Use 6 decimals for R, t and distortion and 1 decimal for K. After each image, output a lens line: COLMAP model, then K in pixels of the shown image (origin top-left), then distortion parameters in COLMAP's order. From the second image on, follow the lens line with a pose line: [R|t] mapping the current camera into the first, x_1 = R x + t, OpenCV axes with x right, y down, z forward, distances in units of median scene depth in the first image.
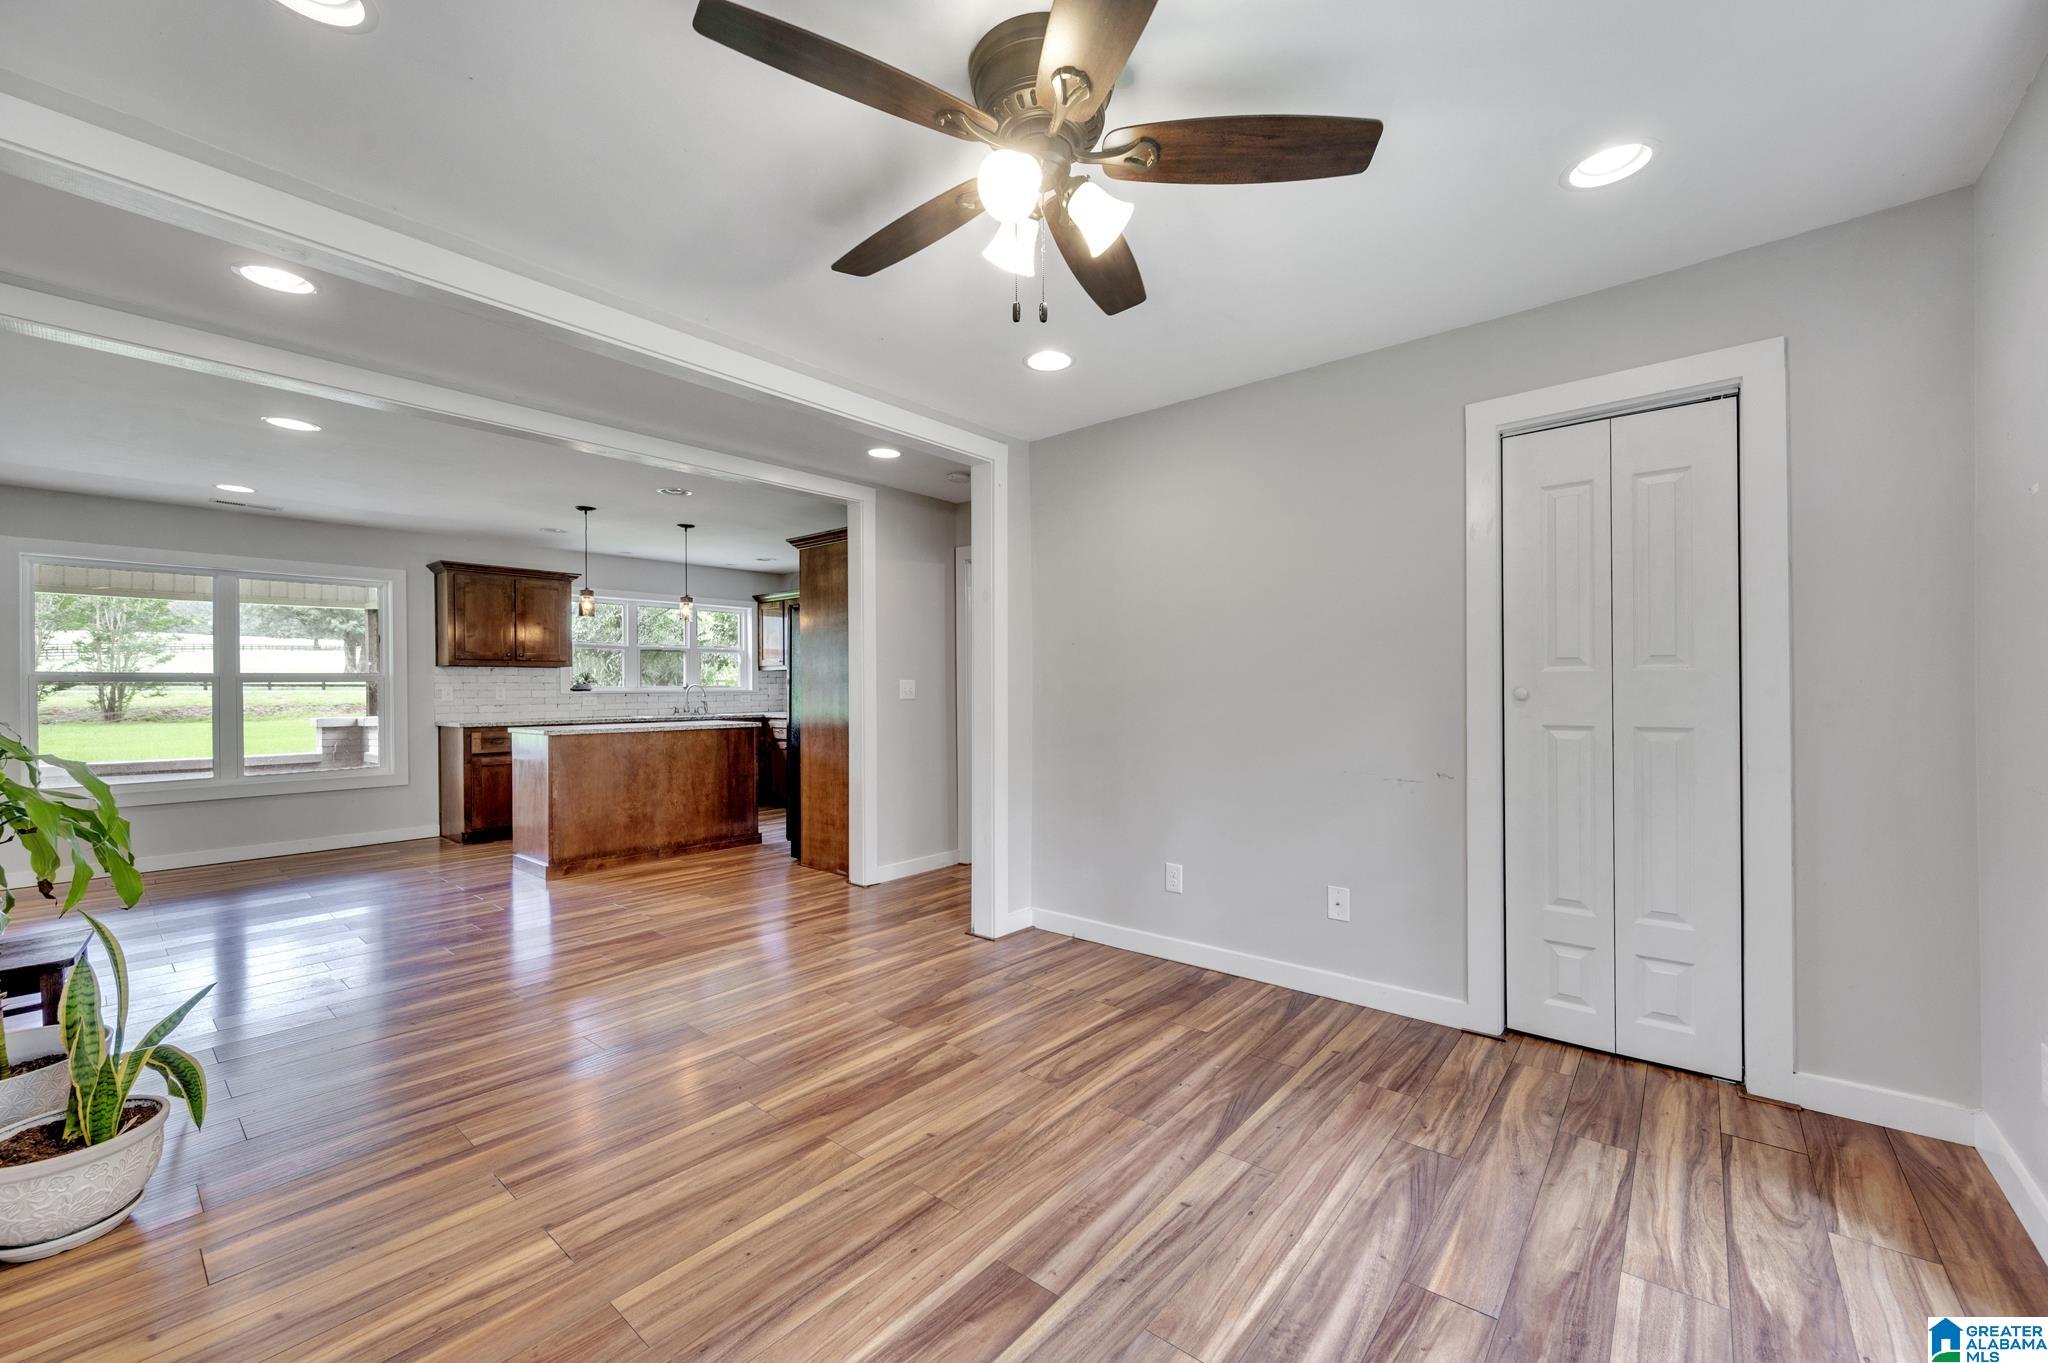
lens RADIAL K [[802.8, 0, 1027.4], [0, 802.8, 689.2], [0, 0, 1]] dist [-0.001199, -0.000096]
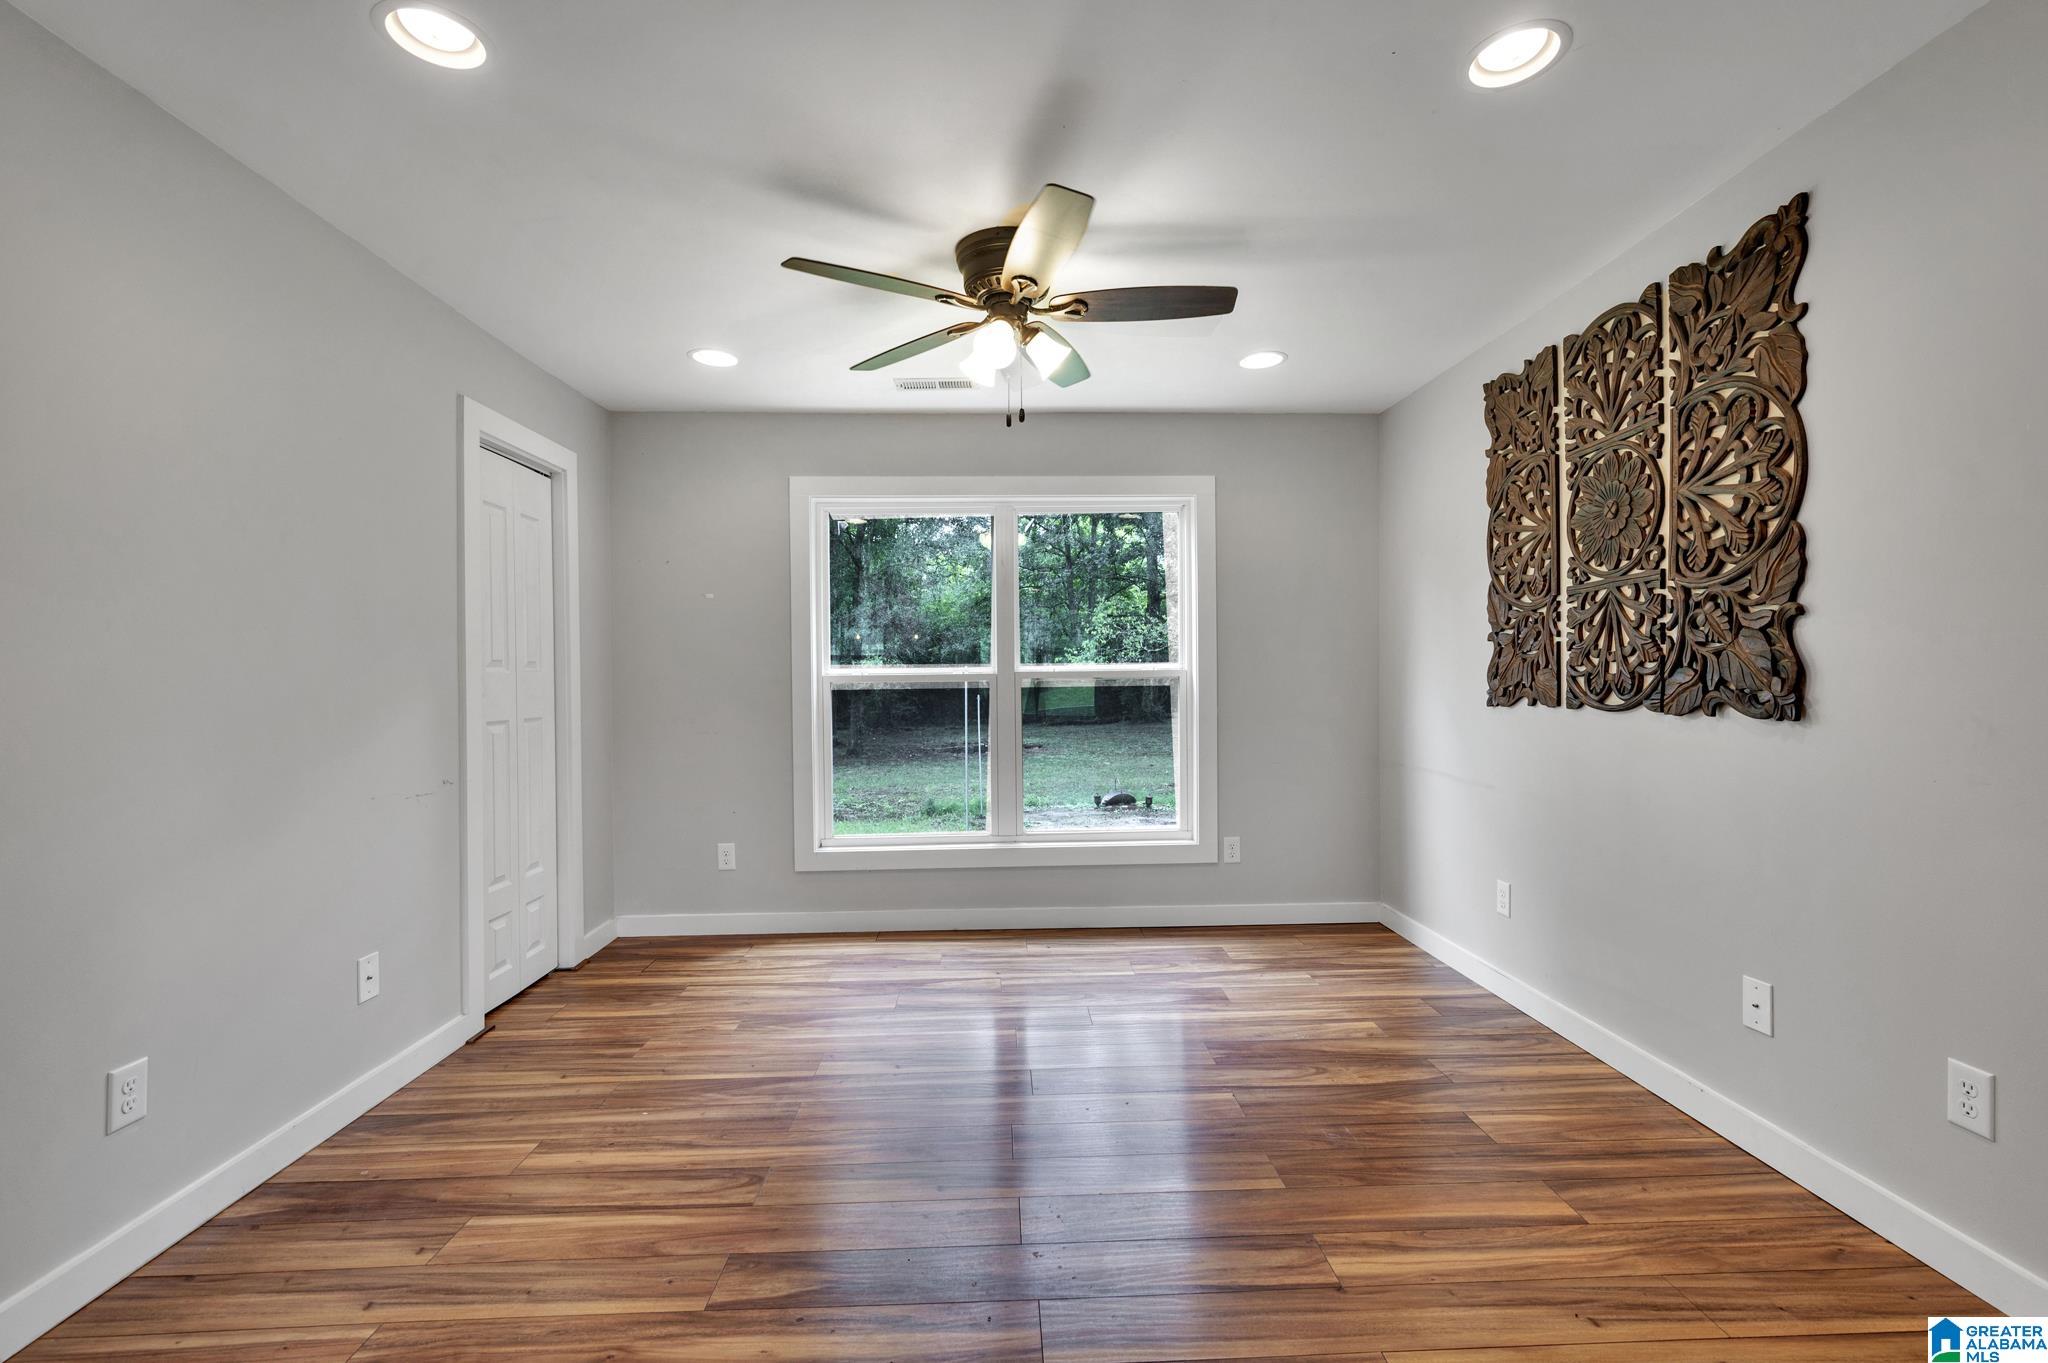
lens RADIAL K [[875.2, 0, 1023.1], [0, 875.2, 687.5], [0, 0, 1]] dist [0.000395, -0.000071]
pose [[-0.659983, 0.007867, 0.751239, -0.810998], [0.014239, 0.999897, 0.002039, 0.006174], [-0.751145, 0.012043, -0.660027, 1.395389]]
